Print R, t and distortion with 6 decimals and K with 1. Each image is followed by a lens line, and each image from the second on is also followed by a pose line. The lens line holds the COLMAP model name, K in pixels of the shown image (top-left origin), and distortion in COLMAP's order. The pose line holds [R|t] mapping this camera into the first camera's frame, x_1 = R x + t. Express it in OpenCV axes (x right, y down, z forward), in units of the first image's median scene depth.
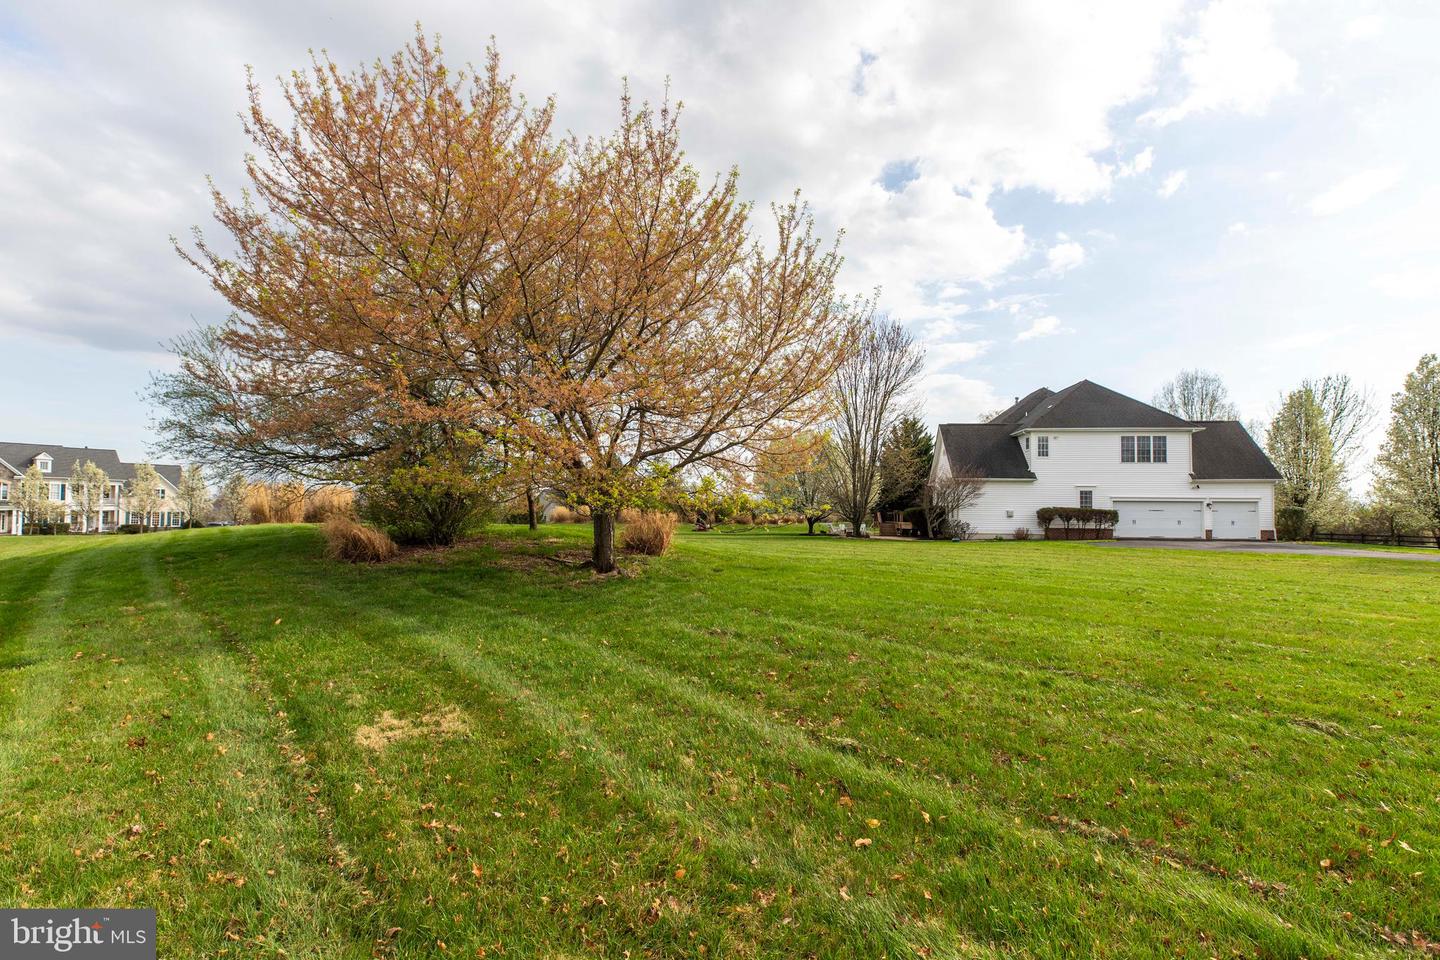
lens RADIAL K [[672.1, 0, 720.0], [0, 672.1, 480.0], [0, 0, 1]] dist [0.000625, -0.000017]
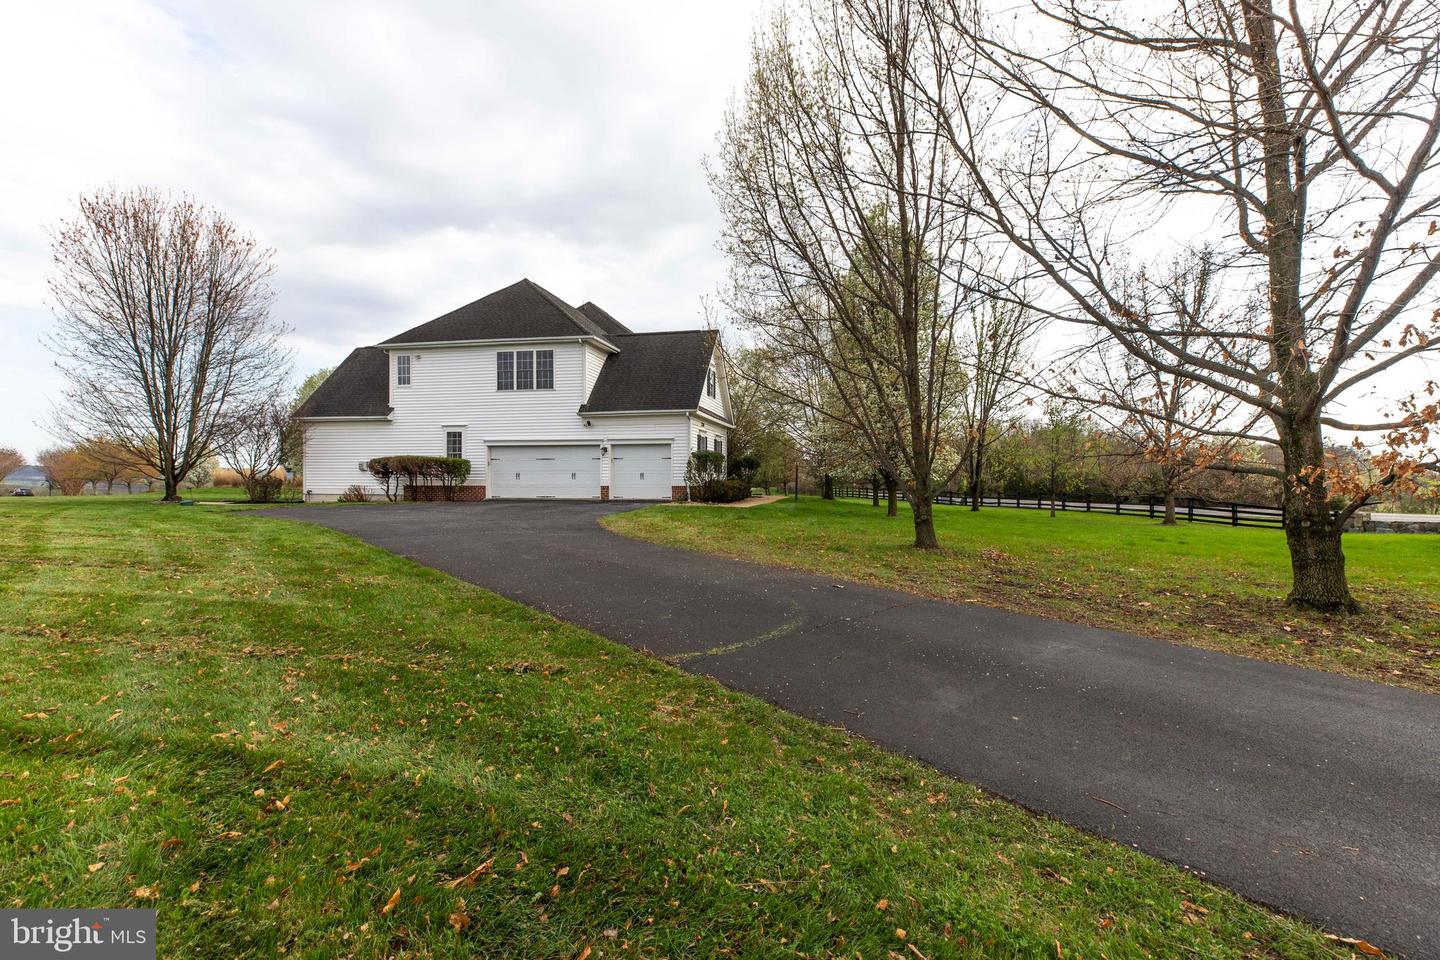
lens RADIAL K [[672.1, 0, 720.0], [0, 672.1, 480.0], [0, 0, 1]] dist [0.000625, -0.000017]
pose [[0.997995, -0.008027, -0.062790, 0.872088], [0.011059, 0.998781, 0.048102, 0.035428], [0.062327, -0.048700, 0.996867, 0.320095]]
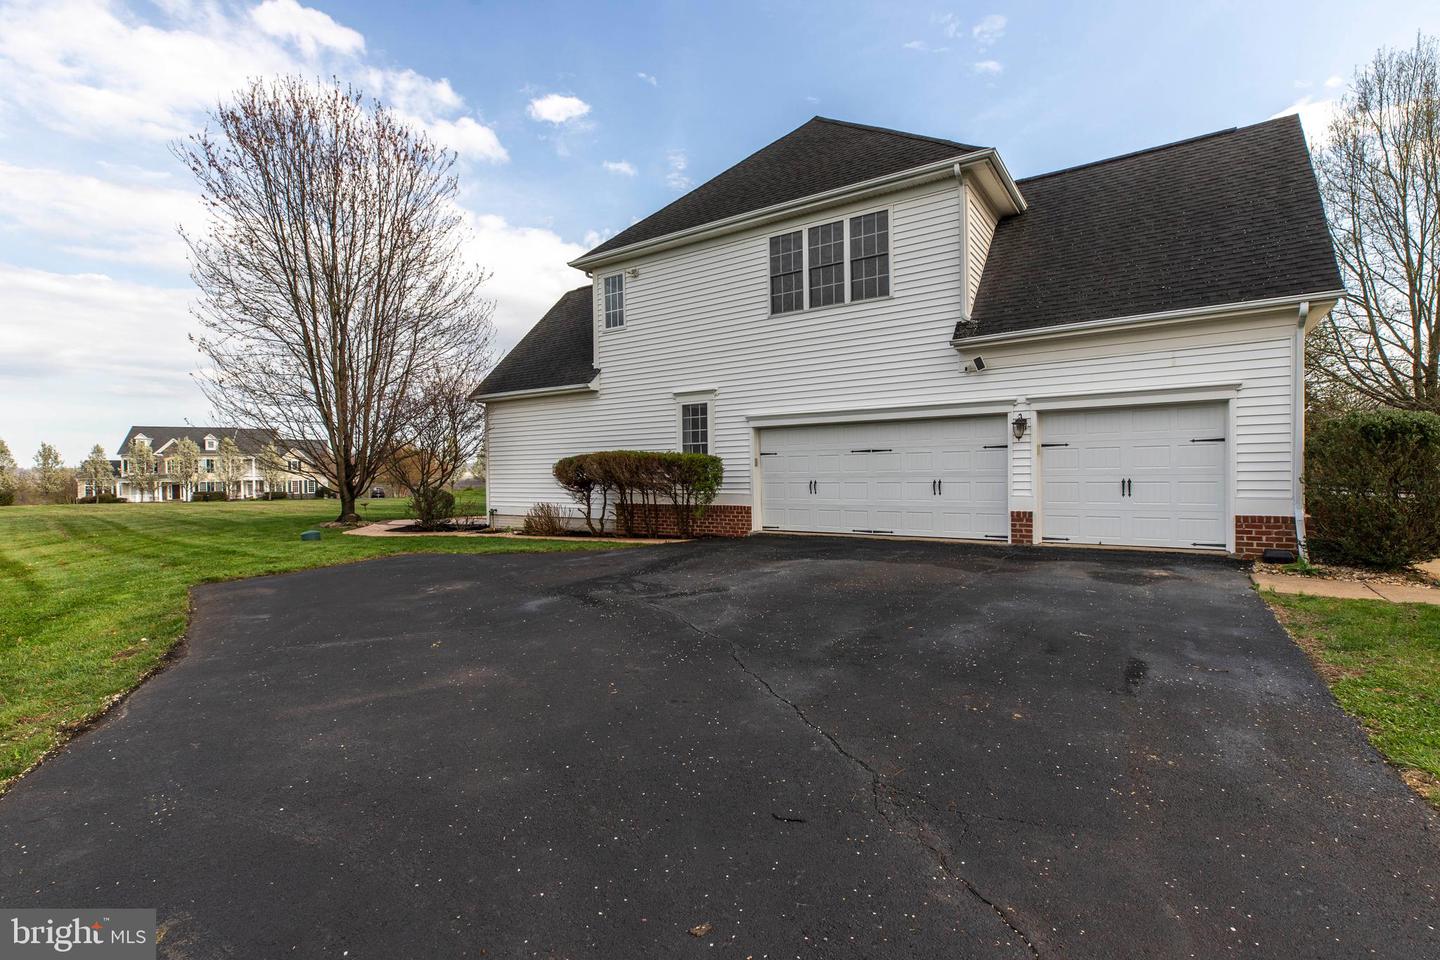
lens RADIAL K [[649.4, 0, 720.0], [0, 649.4, 480.0], [0, 0, 1]] dist [0.030358, 0.000056]
pose [[0.900029, -0.015313, -0.435561, 0.720669], [0.042027, 0.997775, 0.051765, 0.039995], [0.433799, -0.064895, 0.898669, 0.684616]]
